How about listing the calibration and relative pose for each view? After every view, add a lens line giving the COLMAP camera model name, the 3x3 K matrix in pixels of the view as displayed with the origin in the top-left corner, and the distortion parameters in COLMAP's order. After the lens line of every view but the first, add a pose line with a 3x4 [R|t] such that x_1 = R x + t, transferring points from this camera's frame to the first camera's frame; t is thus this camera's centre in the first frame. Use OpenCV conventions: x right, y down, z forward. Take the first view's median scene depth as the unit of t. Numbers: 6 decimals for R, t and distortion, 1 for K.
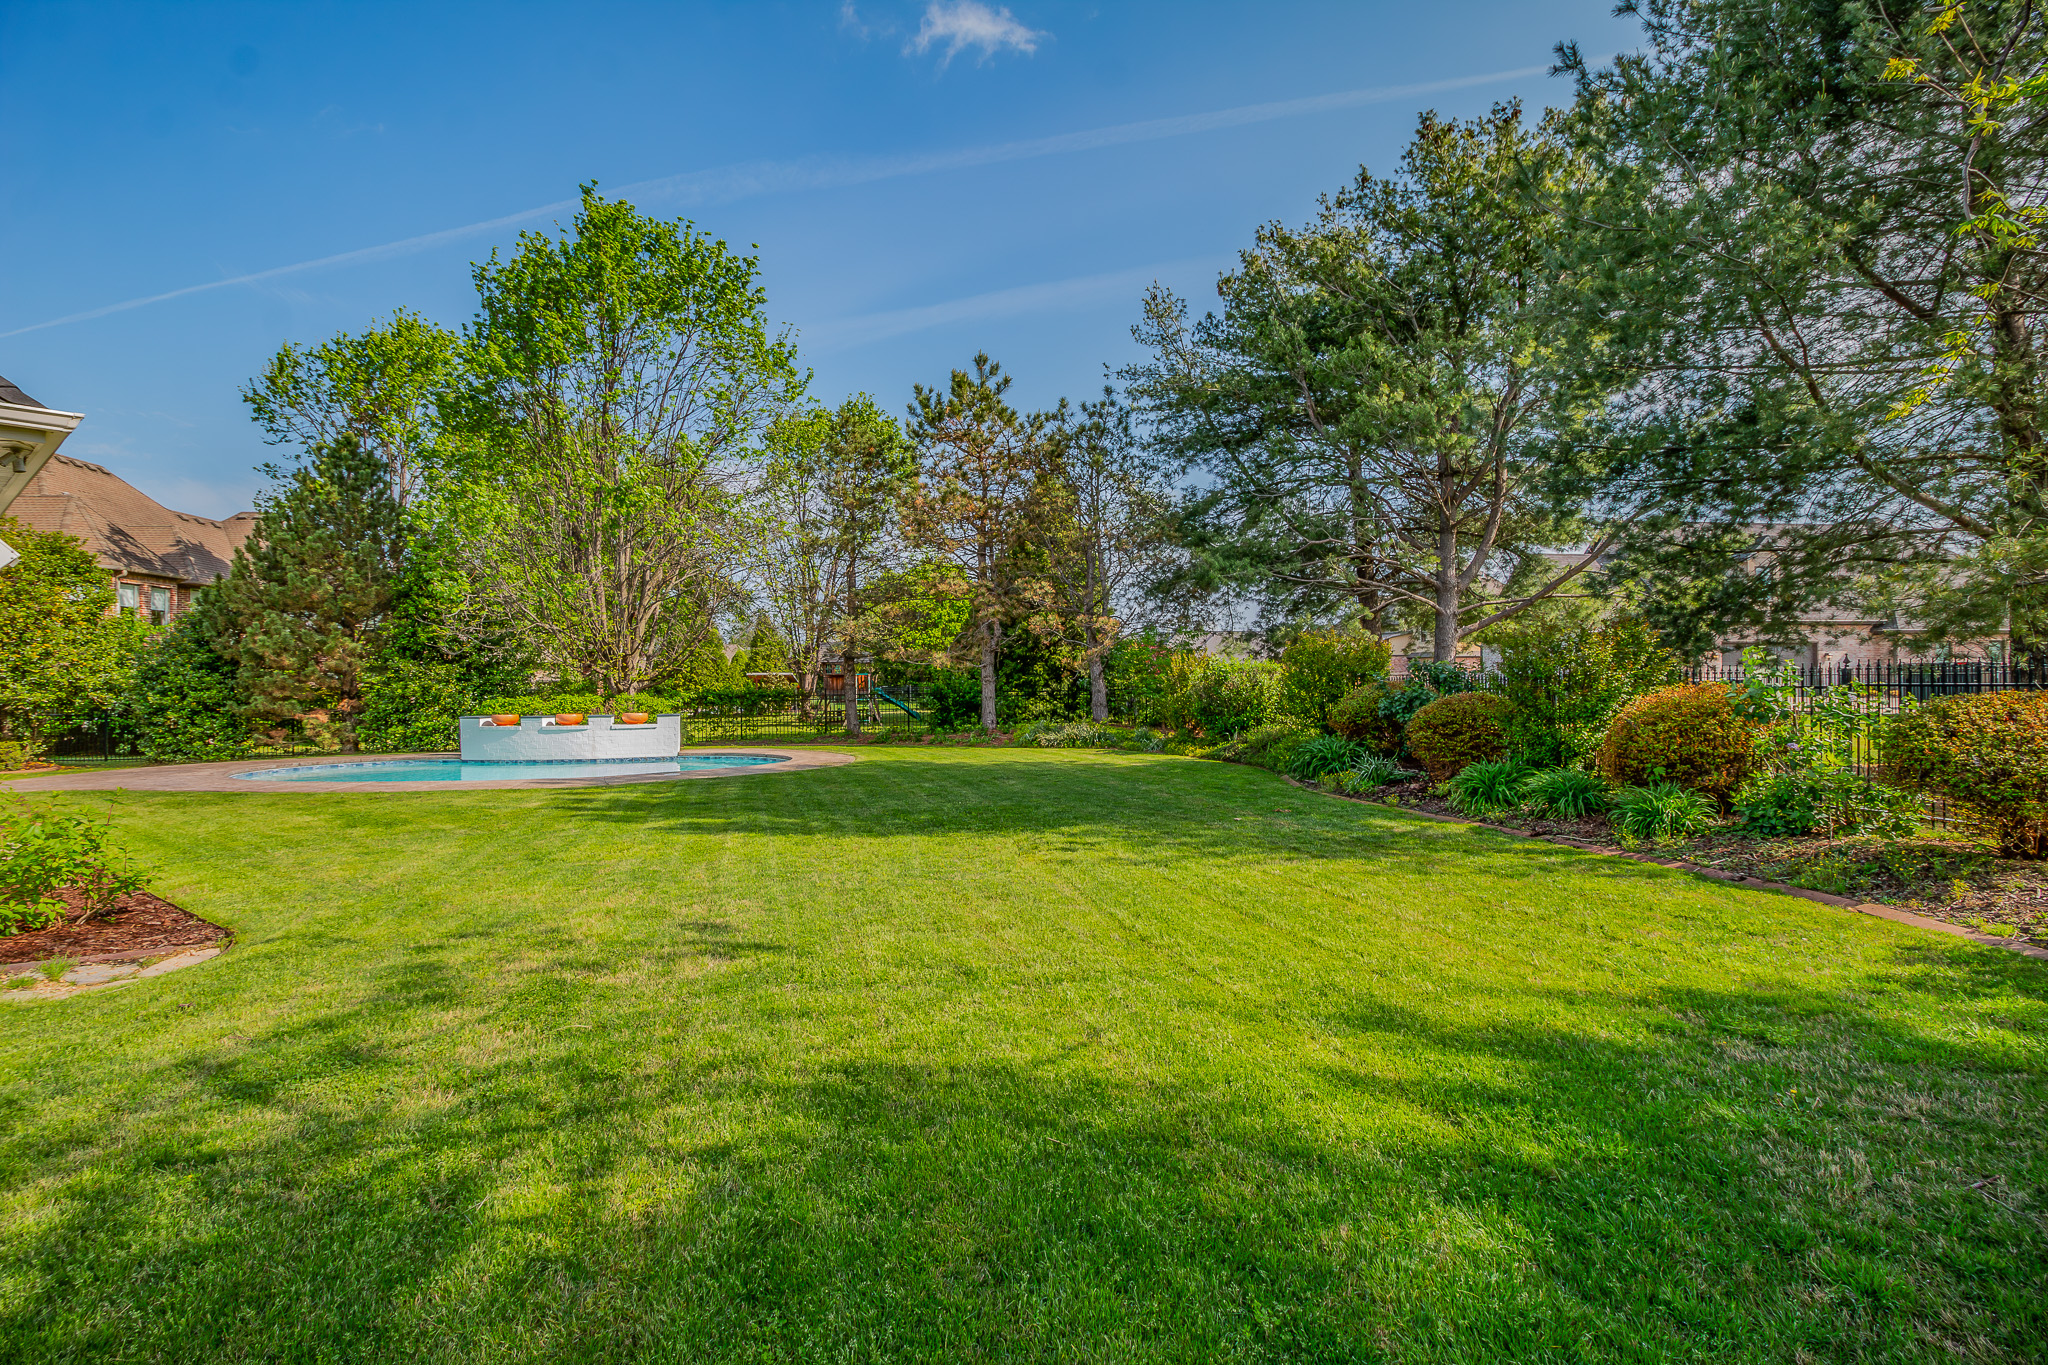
lens RADIAL K [[946.5, 0, 1020.7], [0, 946.5, 668.5], [0, 0, 1]] dist [-0.002860, -0.001105]
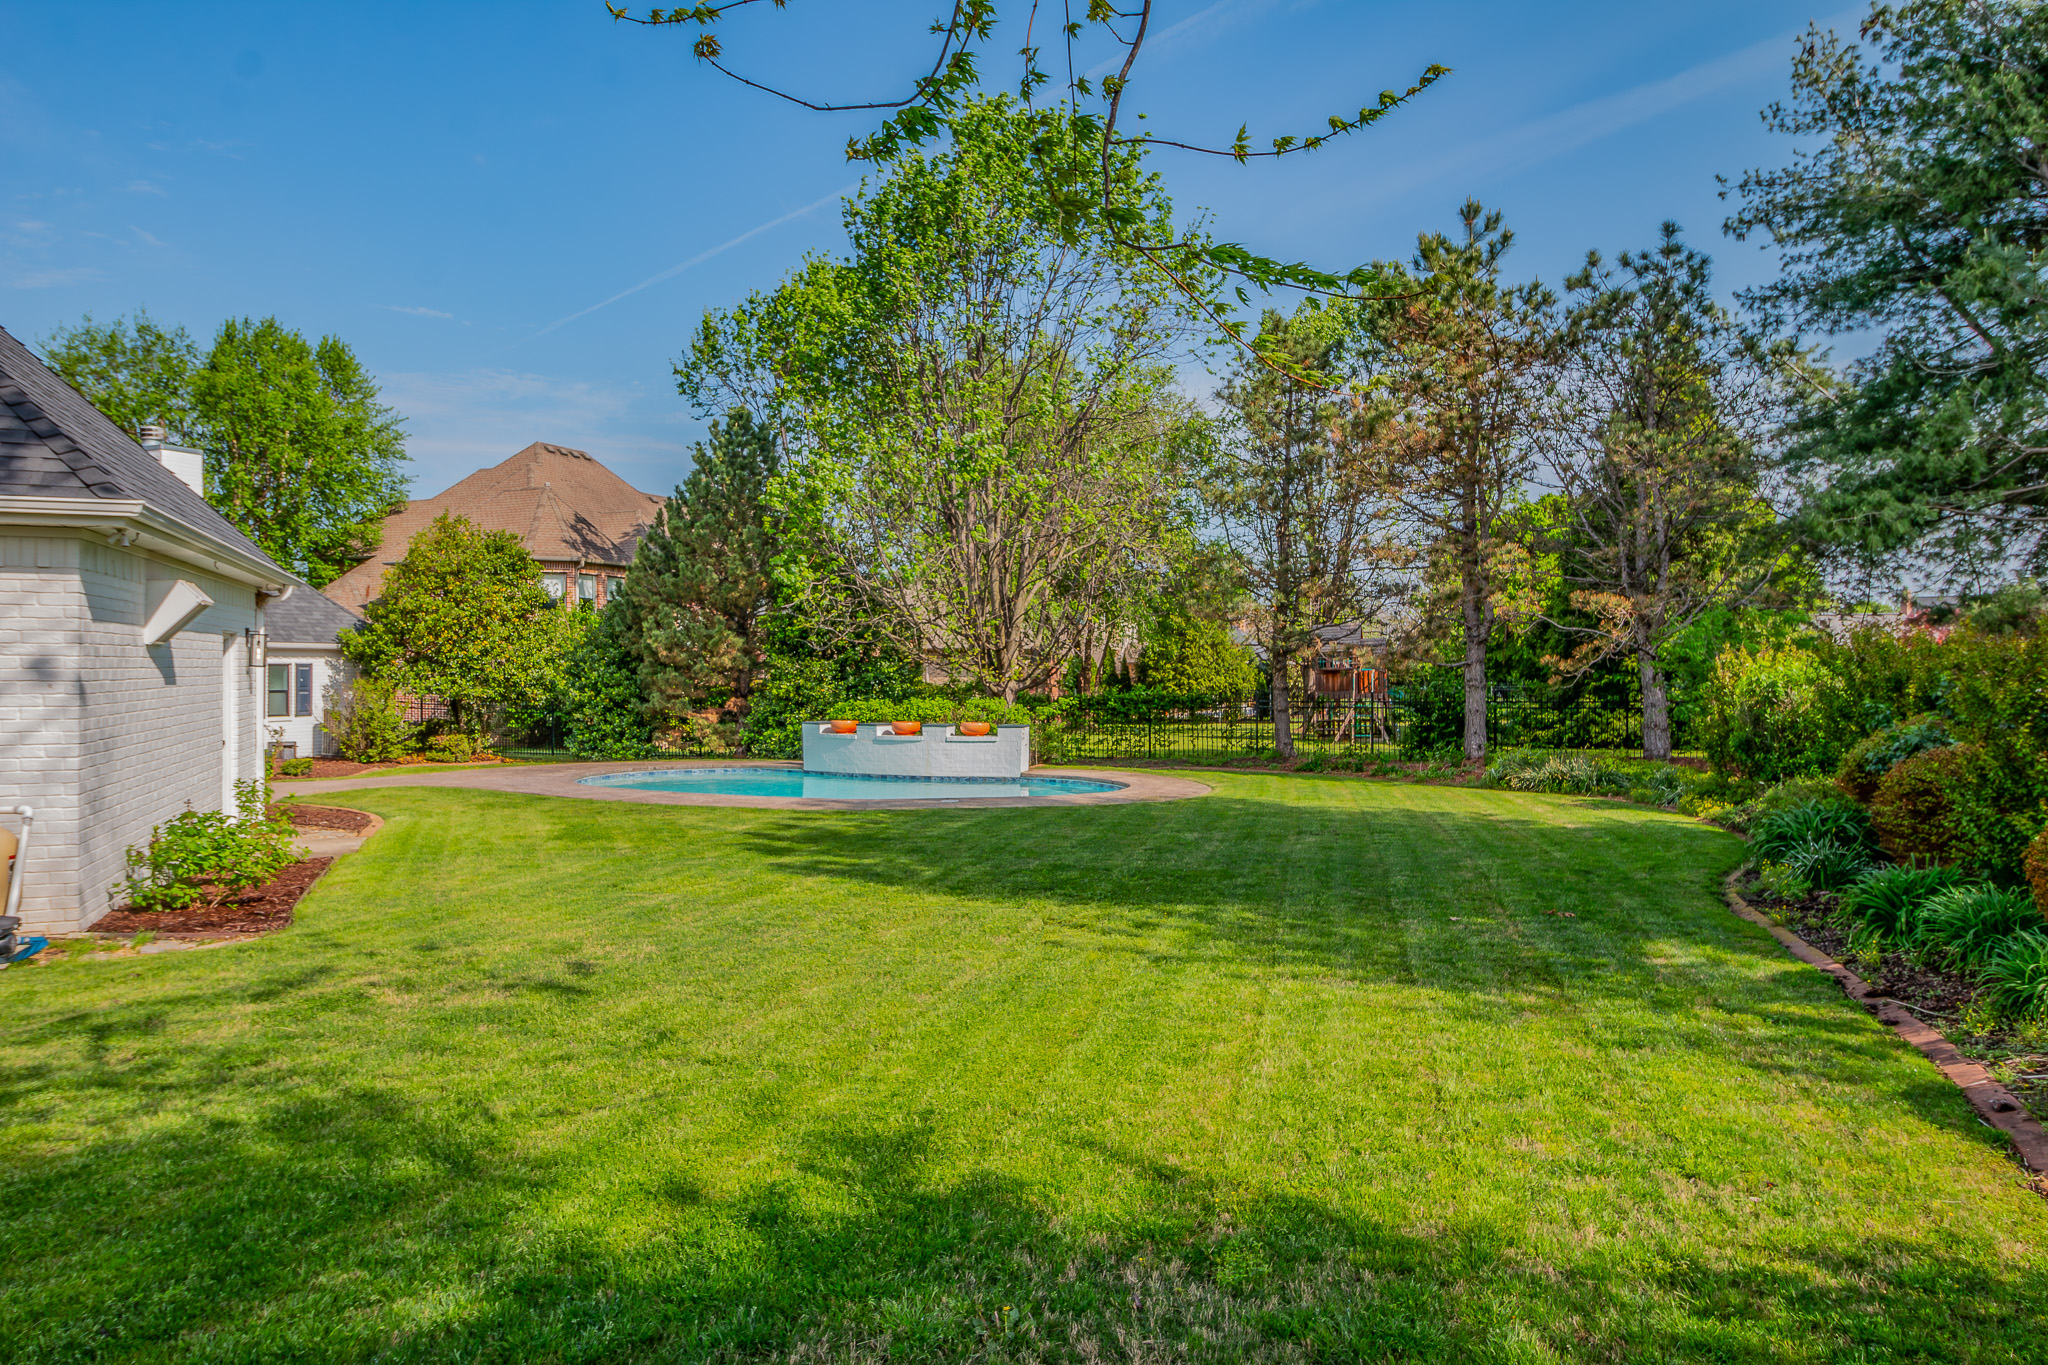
lens RADIAL K [[1336.5, 0, 1027.7], [0, 1336.5, 680.7], [0, 0, 1]] dist [0.044645, -0.000868]
pose [[0.874110, 0.011833, -0.485583, 0.175415], [-0.001382, 0.999760, 0.021875, -0.013731], [0.485725, -0.018450, 0.873917, -0.000942]]
